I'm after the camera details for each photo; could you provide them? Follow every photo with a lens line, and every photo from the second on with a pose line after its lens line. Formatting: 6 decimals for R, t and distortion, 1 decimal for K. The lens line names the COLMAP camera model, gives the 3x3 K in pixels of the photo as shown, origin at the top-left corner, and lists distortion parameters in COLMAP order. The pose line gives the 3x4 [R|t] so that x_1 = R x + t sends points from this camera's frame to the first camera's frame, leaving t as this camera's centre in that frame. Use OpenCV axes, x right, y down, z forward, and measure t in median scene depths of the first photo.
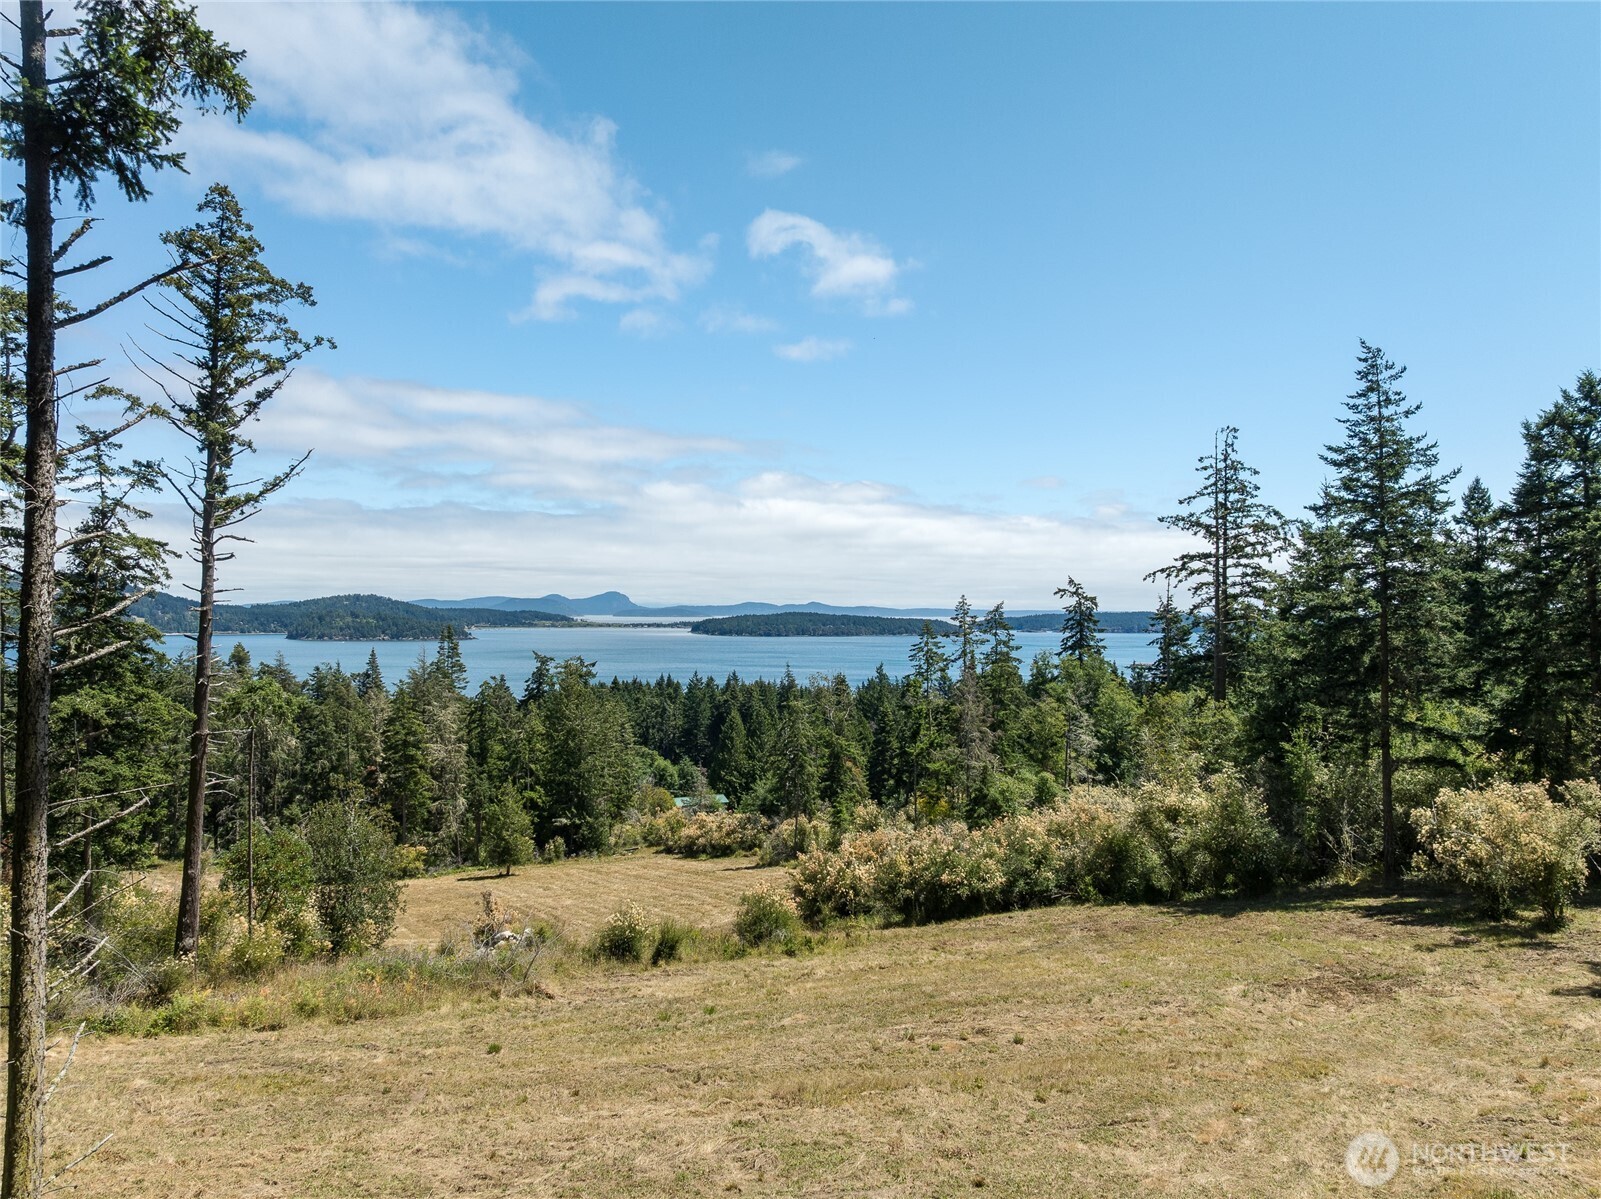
lens RADIAL K [[1130.7, 0, 801.0], [0, 1130.7, 585.9], [0, 0, 1]] dist [-0.009218, -0.058101]
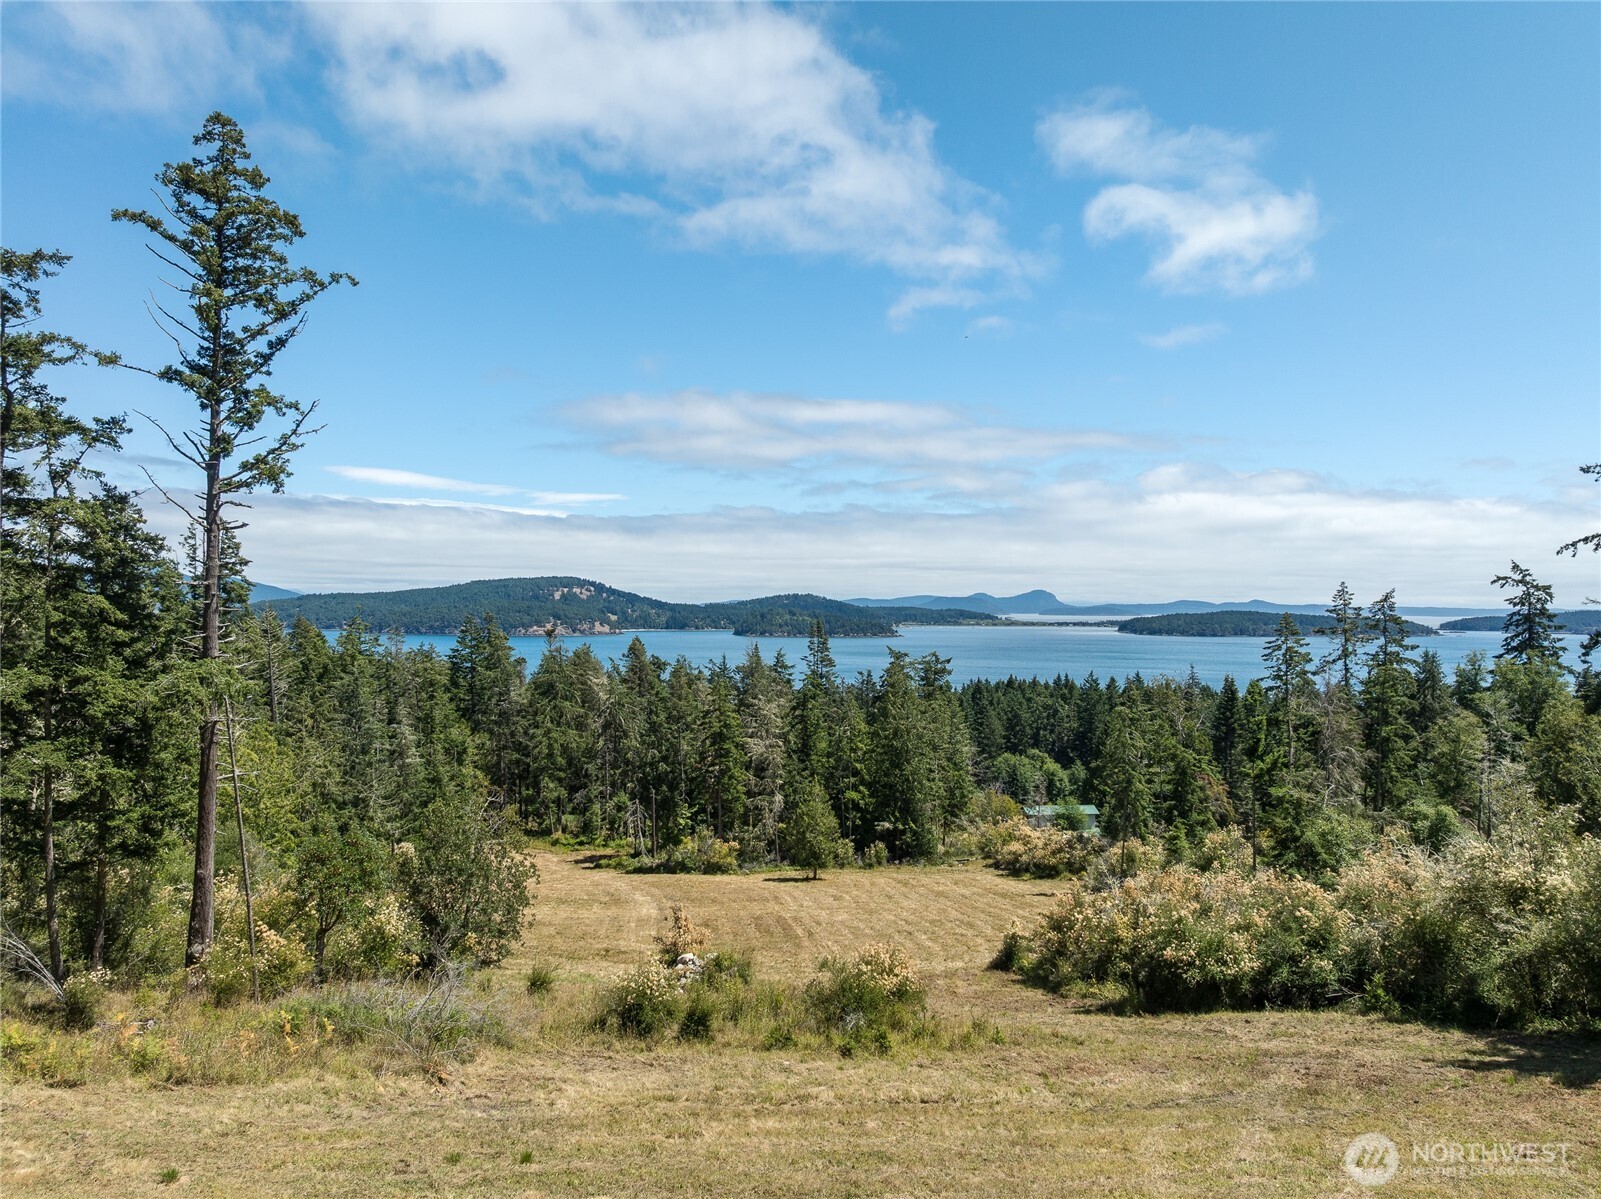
lens RADIAL K [[1131.1, 0, 800.0], [0, 1131.1, 591.8], [0, 0, 1]] dist [-0.021749, -0.021297]
pose [[0.930784, -0.005374, -0.365531, 0.096015], [0.007770, 0.999957, 0.005084, 0.010353], [0.365488, -0.007573, 0.930785, 0.130700]]
